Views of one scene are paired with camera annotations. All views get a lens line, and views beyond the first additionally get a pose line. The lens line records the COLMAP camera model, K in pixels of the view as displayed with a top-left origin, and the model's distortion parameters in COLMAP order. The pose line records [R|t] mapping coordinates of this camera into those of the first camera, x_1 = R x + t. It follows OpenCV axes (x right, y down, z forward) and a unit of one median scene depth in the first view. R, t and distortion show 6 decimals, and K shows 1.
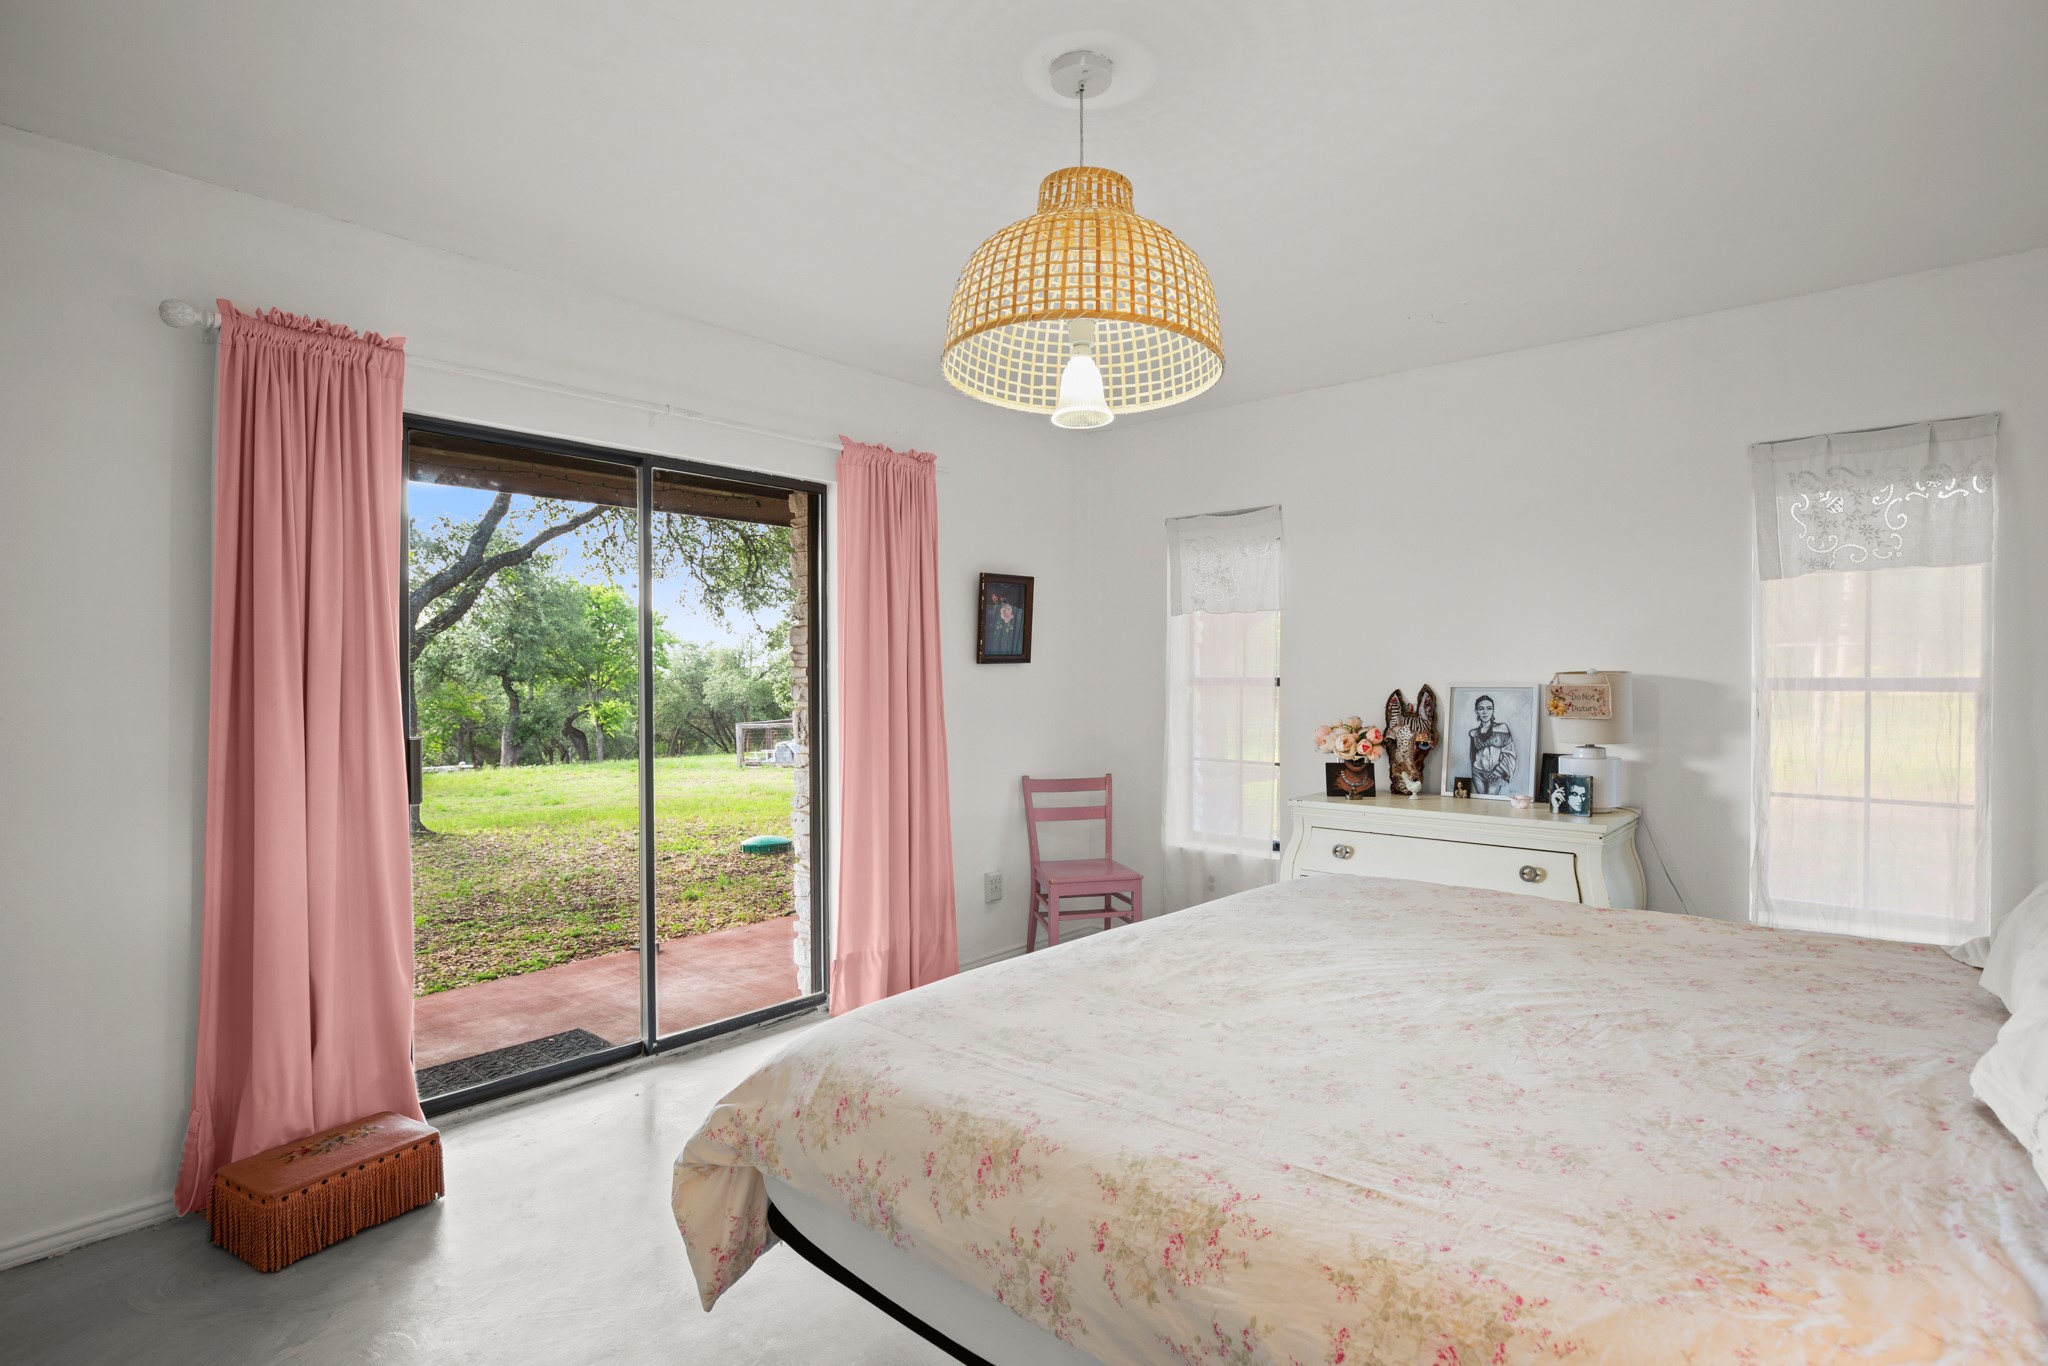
lens RADIAL K [[1076.3, 0, 1039.6], [0, 1076.3, 684.2], [0, 0, 1]] dist [-0.002782, 0.000446]
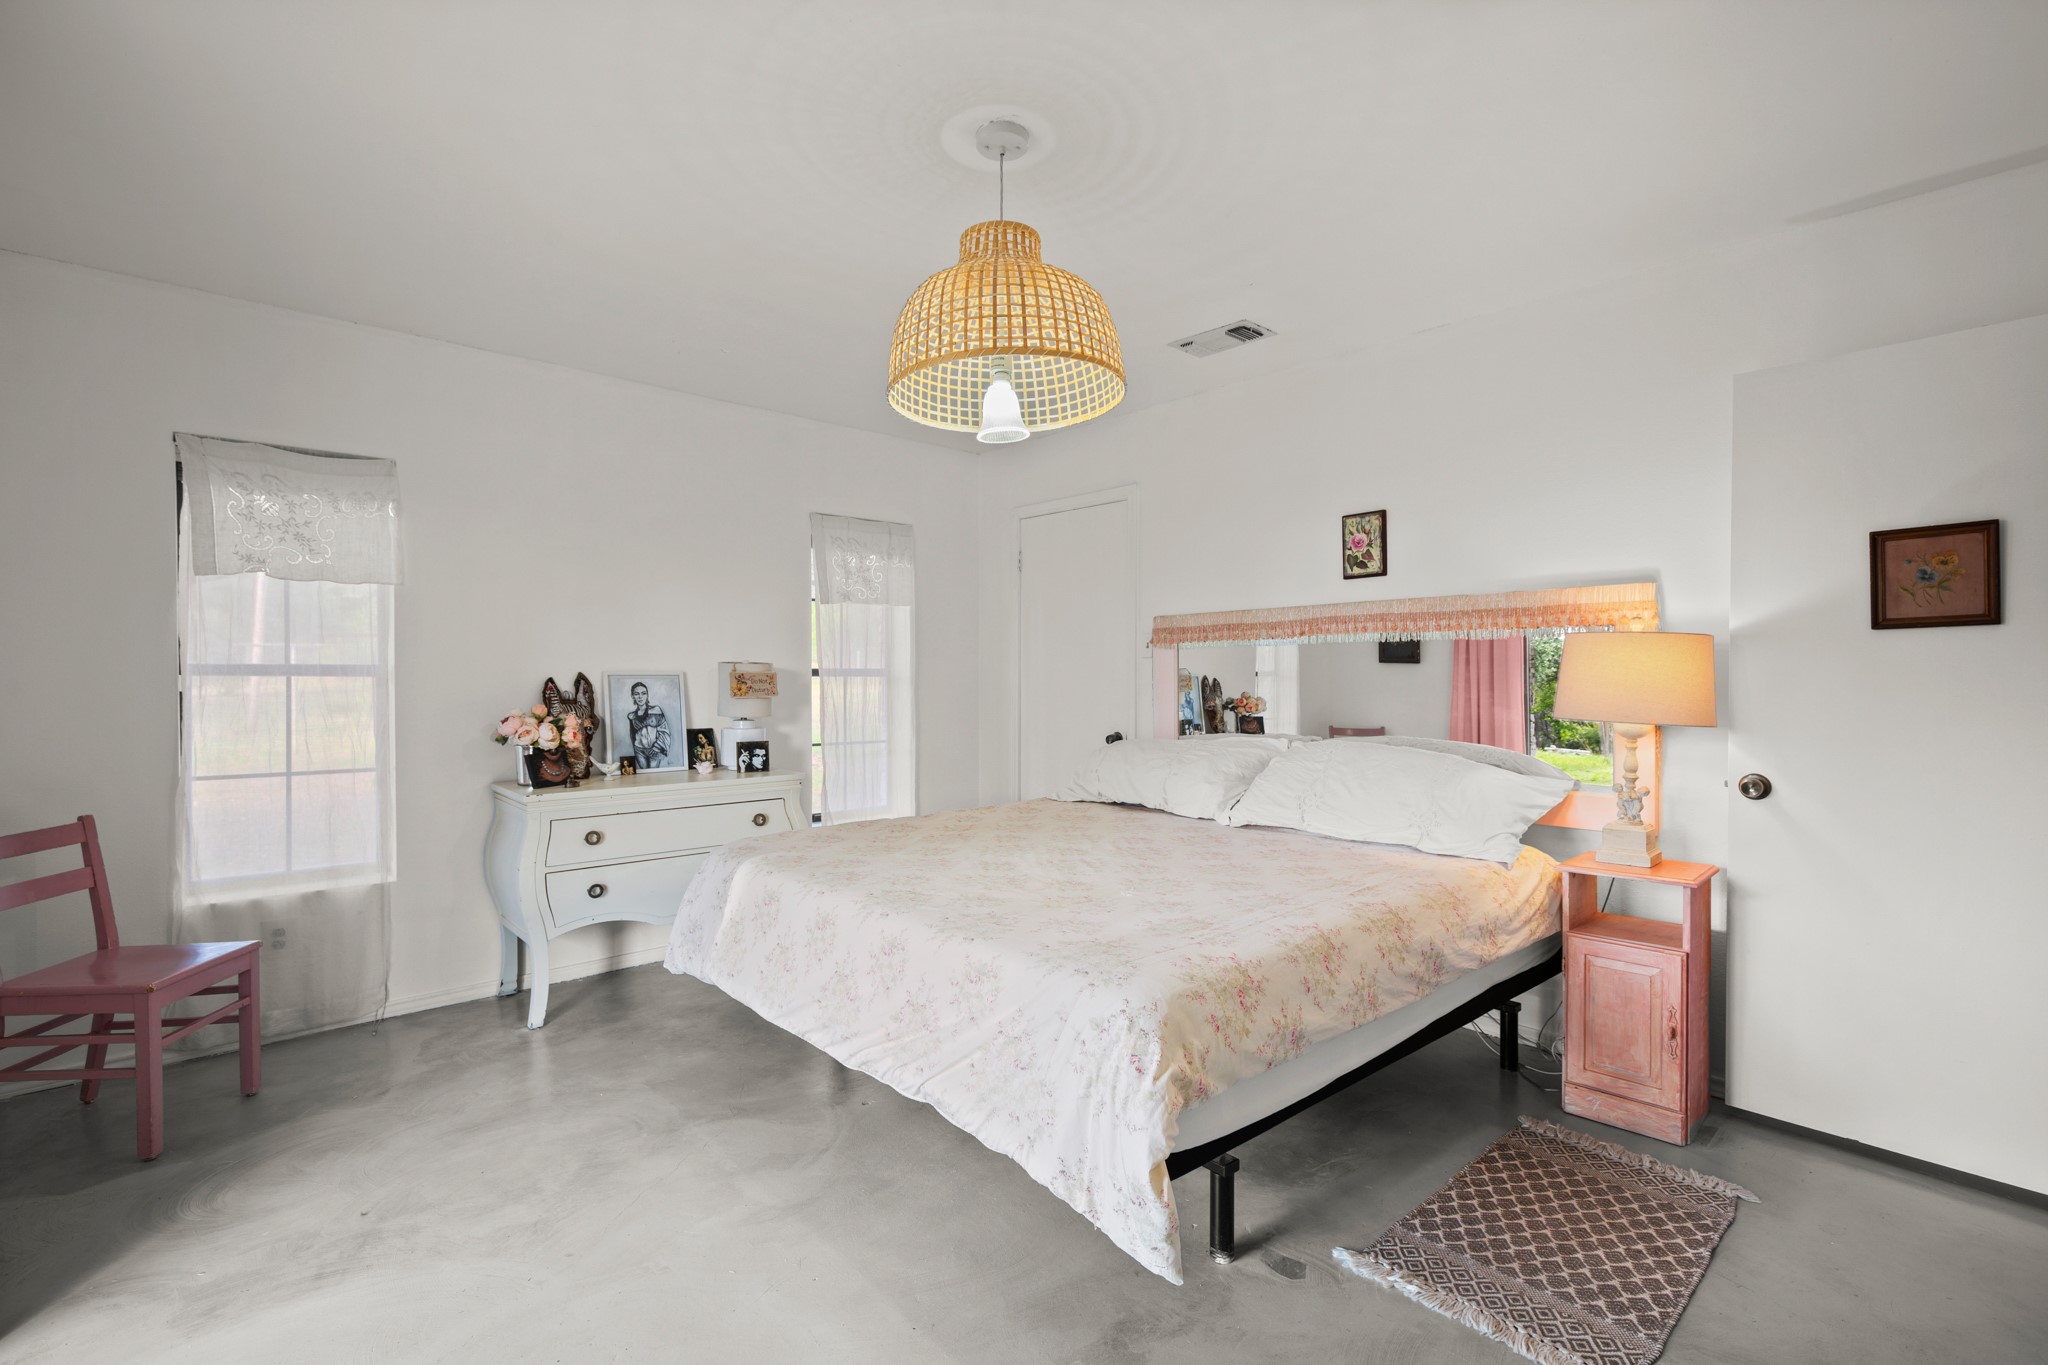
lens RADIAL K [[909.0, 0, 1106.5], [0, 909.0, 682.9], [0, 0, 1]] dist [0.021765, -0.000160]
pose [[0.067298, -0.009996, 0.997683, -0.517217], [0.005076, 0.999940, 0.009676, 0.004263], [-0.997720, 0.004414, 0.067345, 0.443896]]
